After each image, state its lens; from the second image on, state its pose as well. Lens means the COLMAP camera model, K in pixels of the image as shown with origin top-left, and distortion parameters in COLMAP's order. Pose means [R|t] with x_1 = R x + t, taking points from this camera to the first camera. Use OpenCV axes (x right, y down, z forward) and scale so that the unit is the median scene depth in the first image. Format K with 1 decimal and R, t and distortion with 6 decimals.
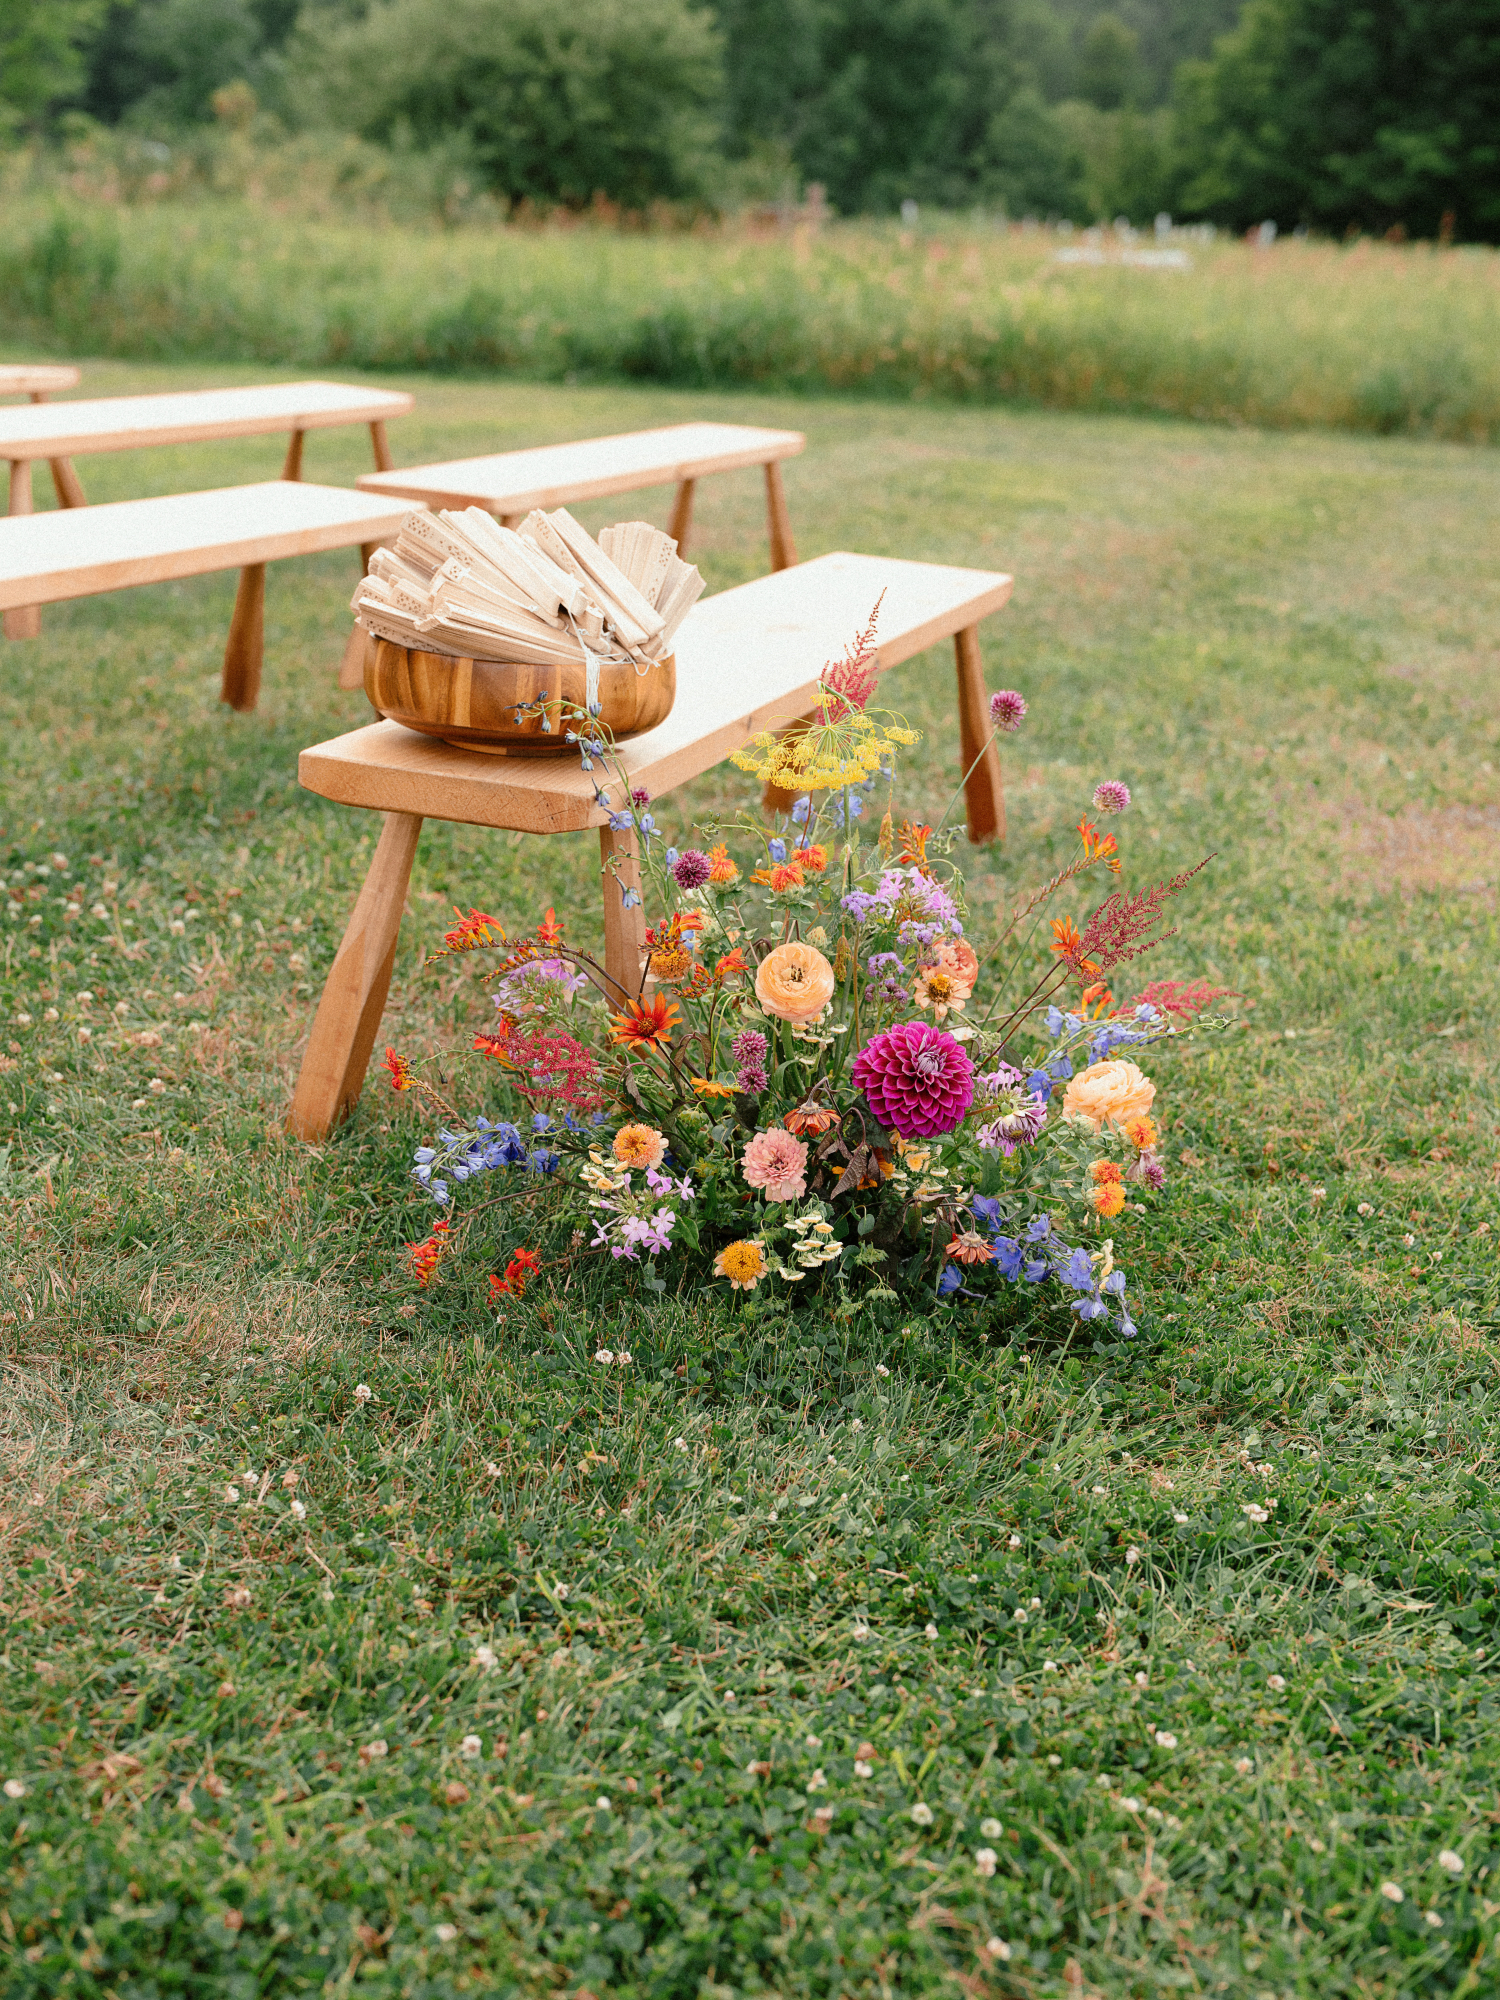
lens RADIAL K [[2604.6, 0, 750.0], [0, 2604.6, 1000.0], [0, 0, 1]] dist [0.000091, 0.358511]
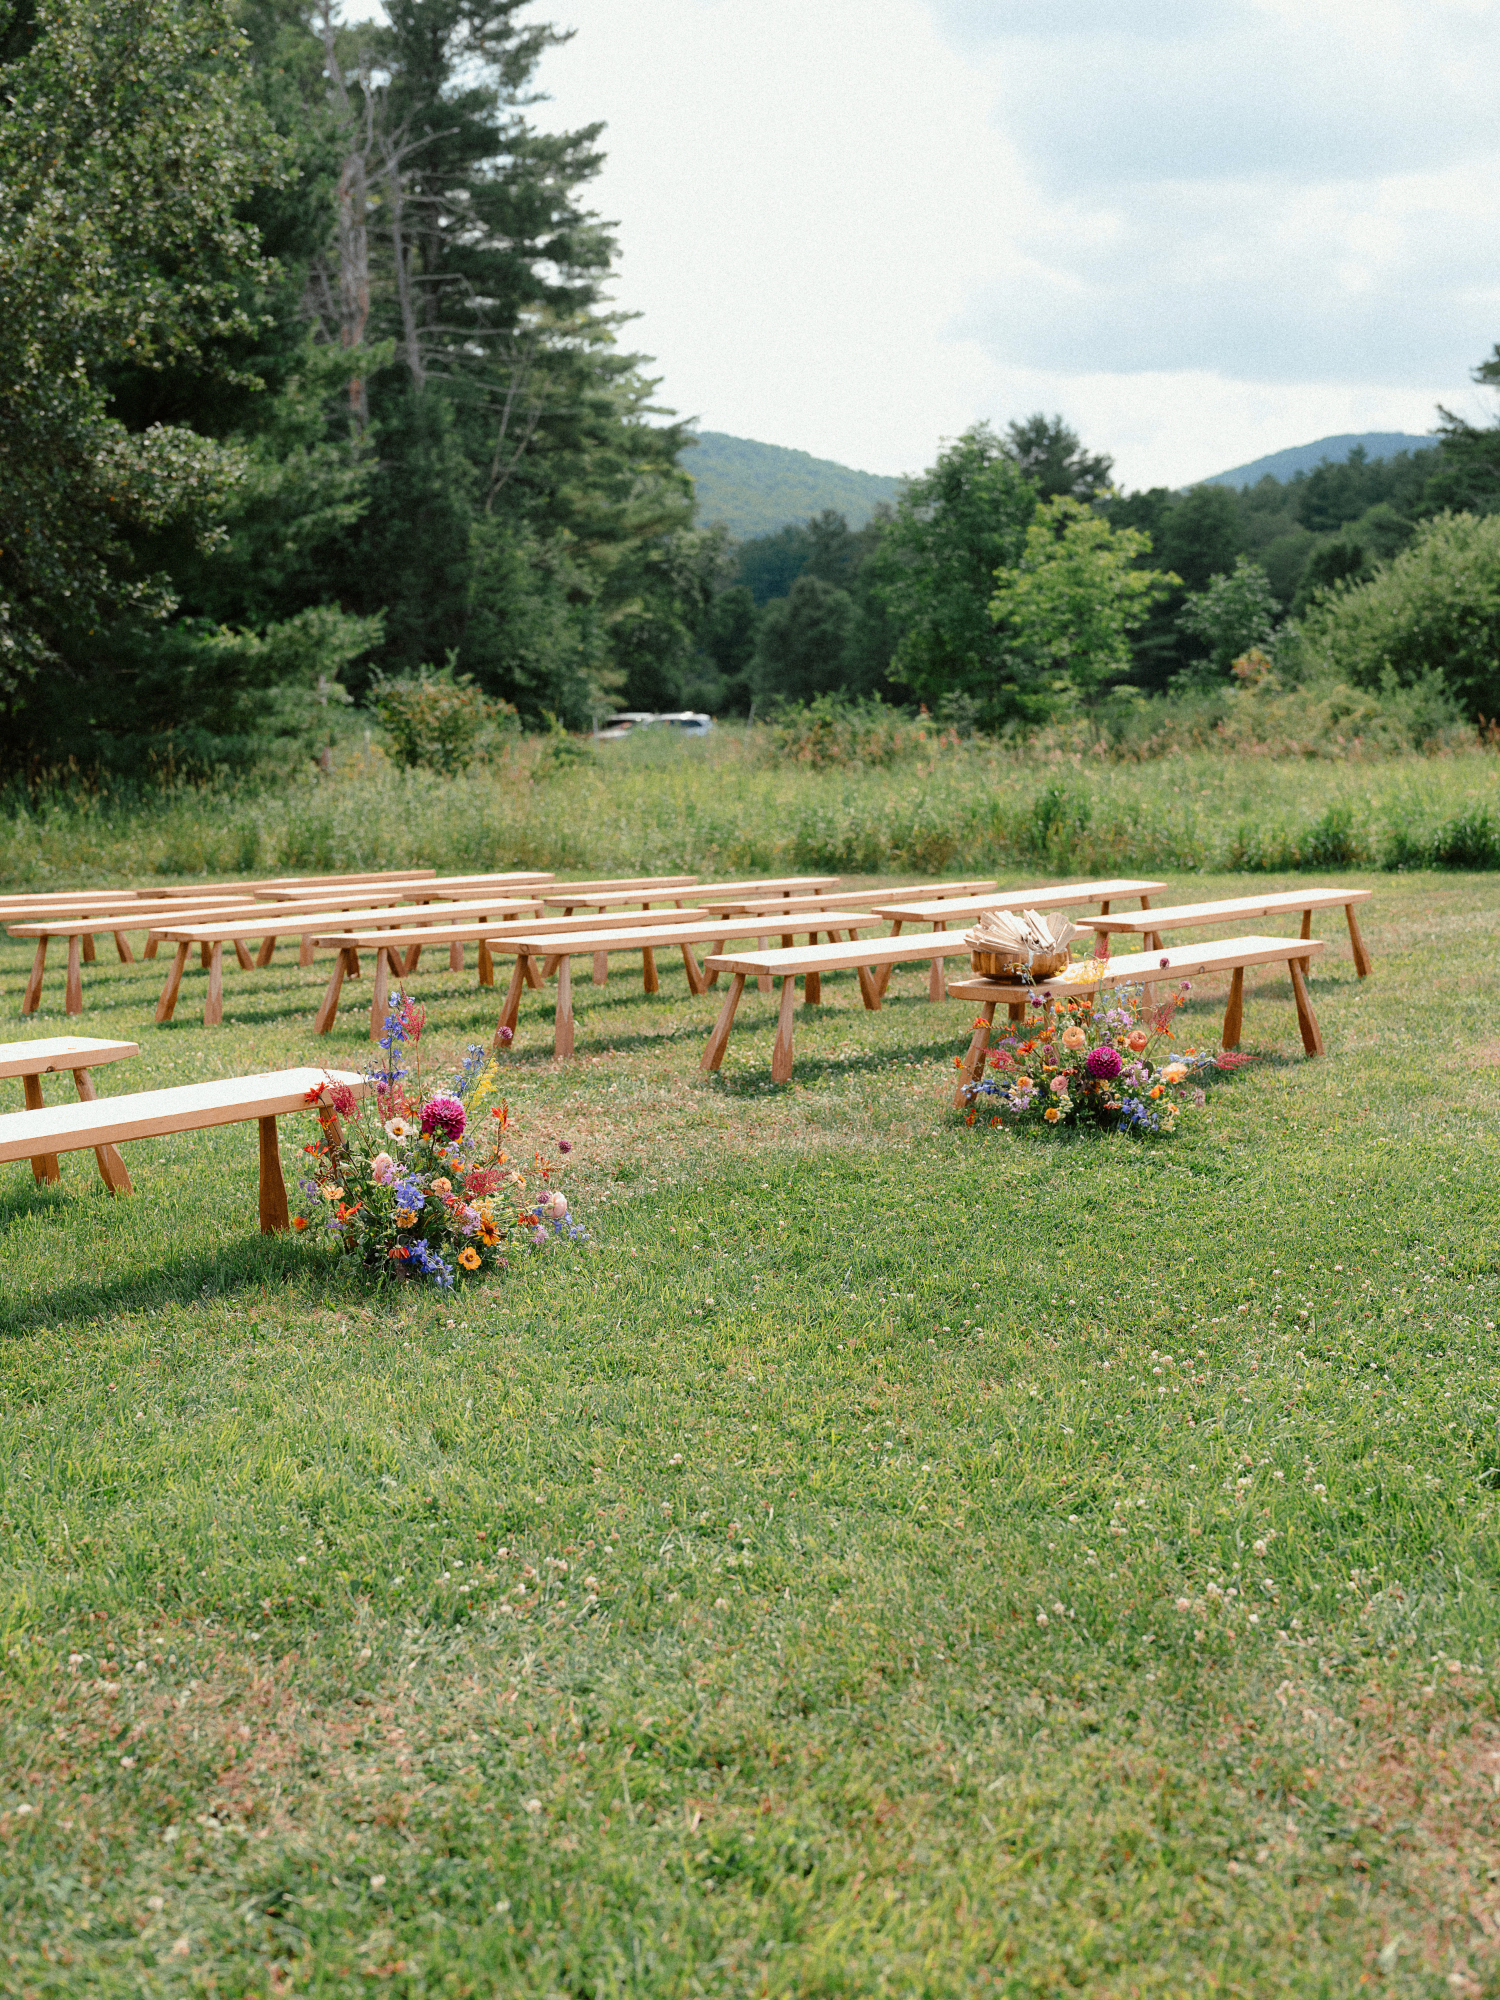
lens RADIAL K [[2604.6, 0, 750.0], [0, 2604.6, 1000.0], [0, 0, 1]] dist [0.000091, 0.358511]
pose [[0.916349, -0.040644, -0.398312, 0.158657], [-0.035600, 0.982623, -0.182167, 0.093014], [0.398794, 0.181109, 0.898979, -0.360468]]
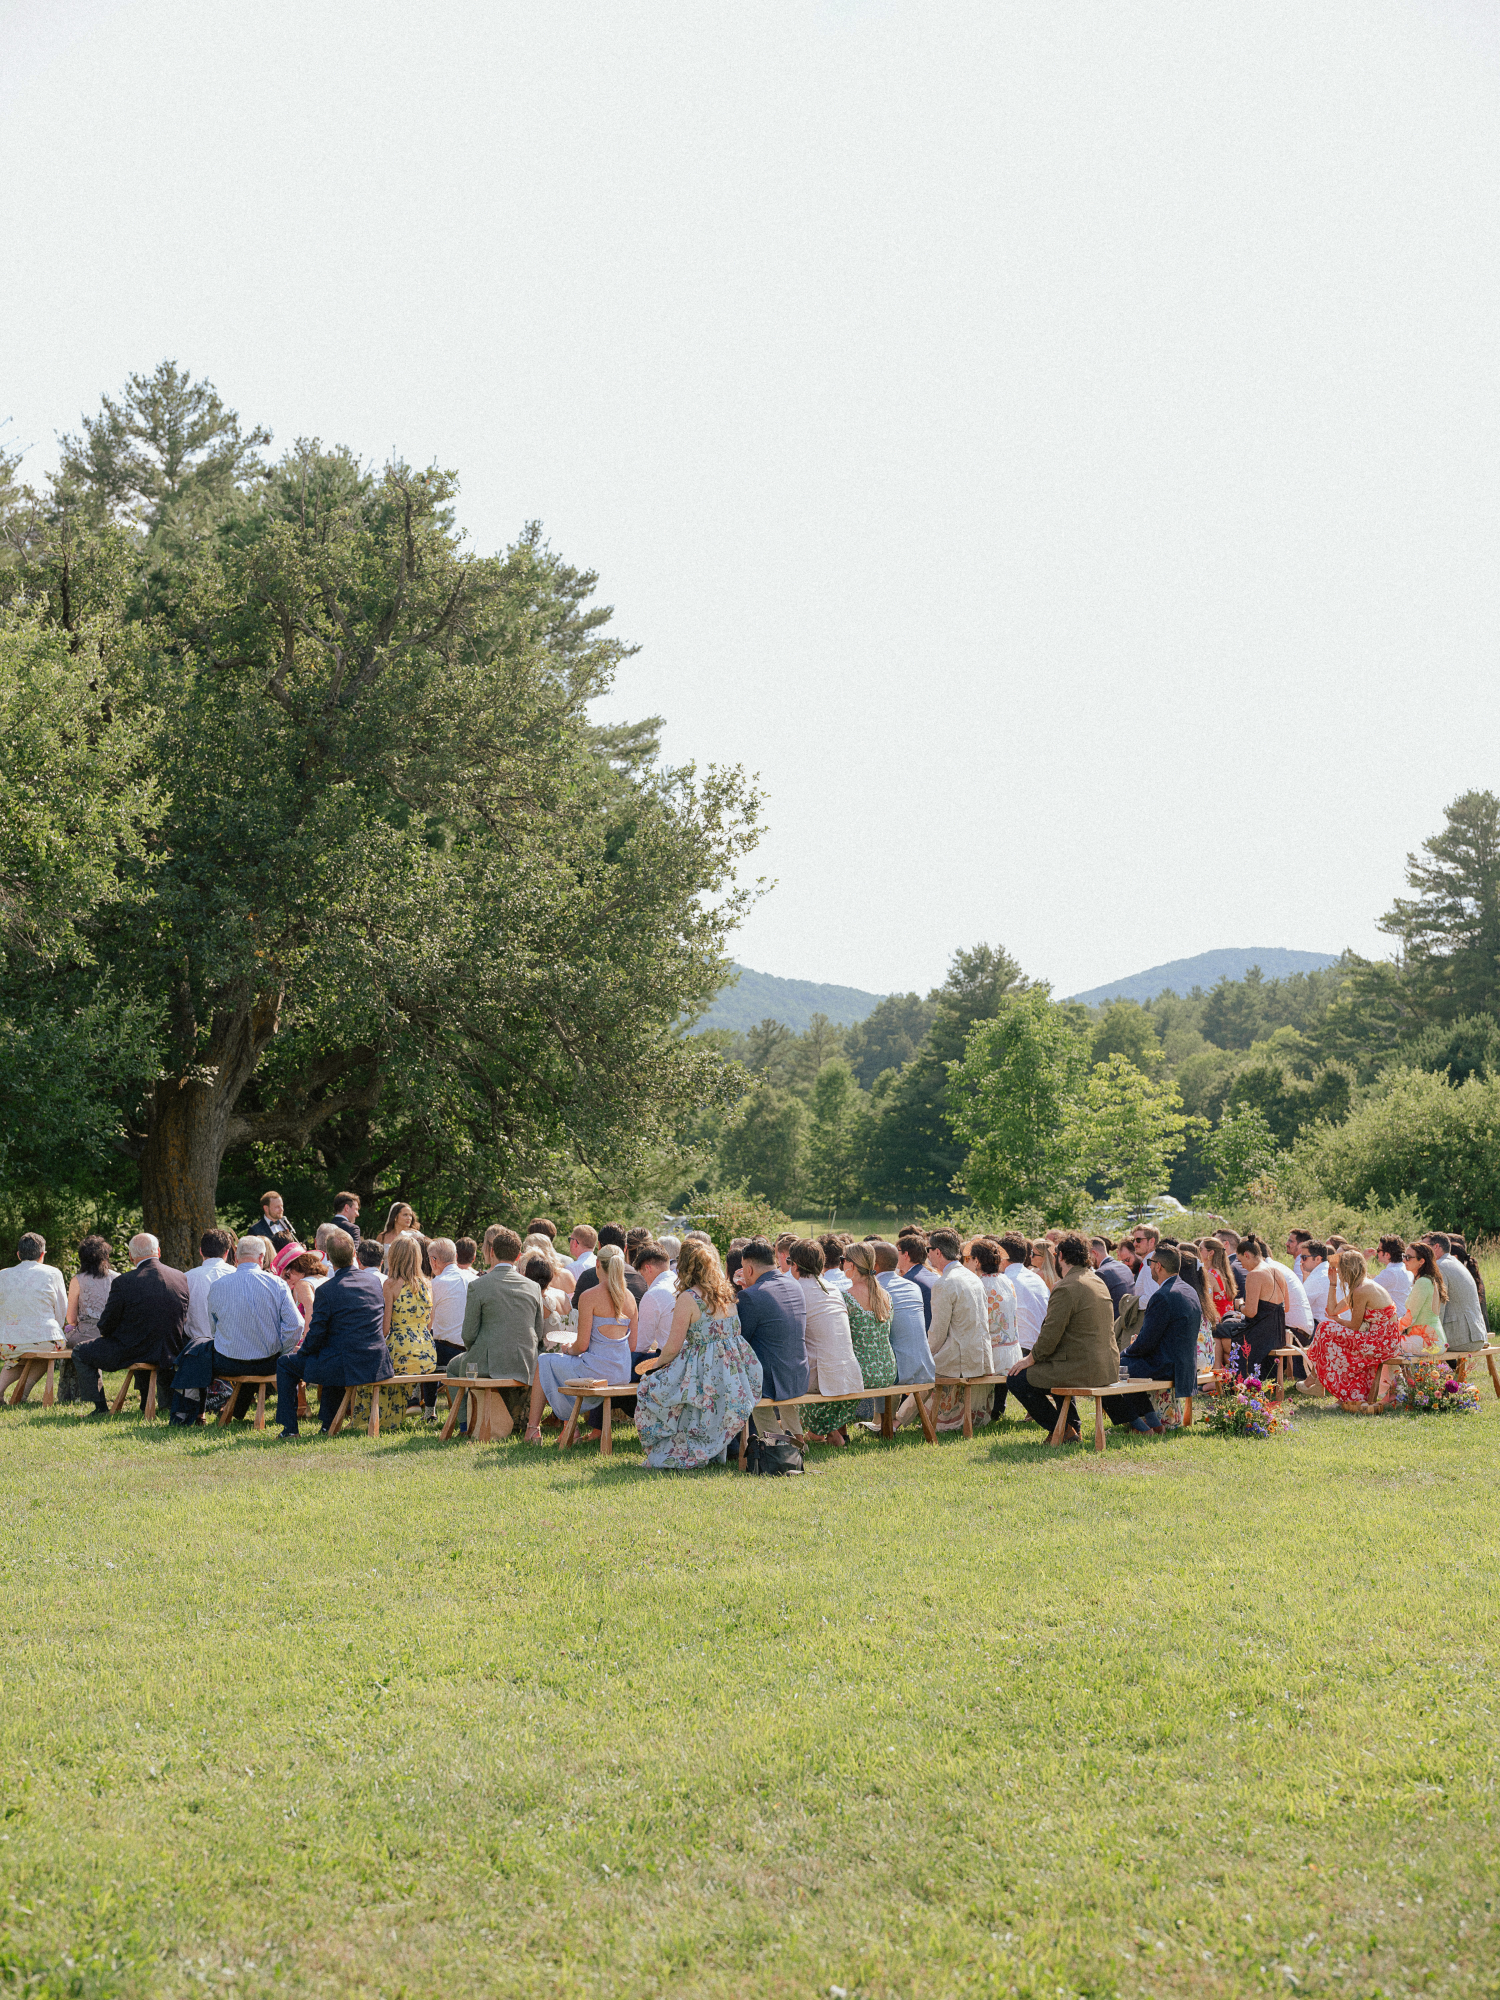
lens RADIAL K [[2604.6, 0, 750.0], [0, 2604.6, 1000.0], [0, 0, 1]] dist [0.000091, 0.358511]
pose [[0.932138, -0.099495, -0.348167, 0.166007], [-0.037061, 0.930247, -0.365058, 0.308832], [0.360203, 0.353188, 0.863430, -1.146842]]
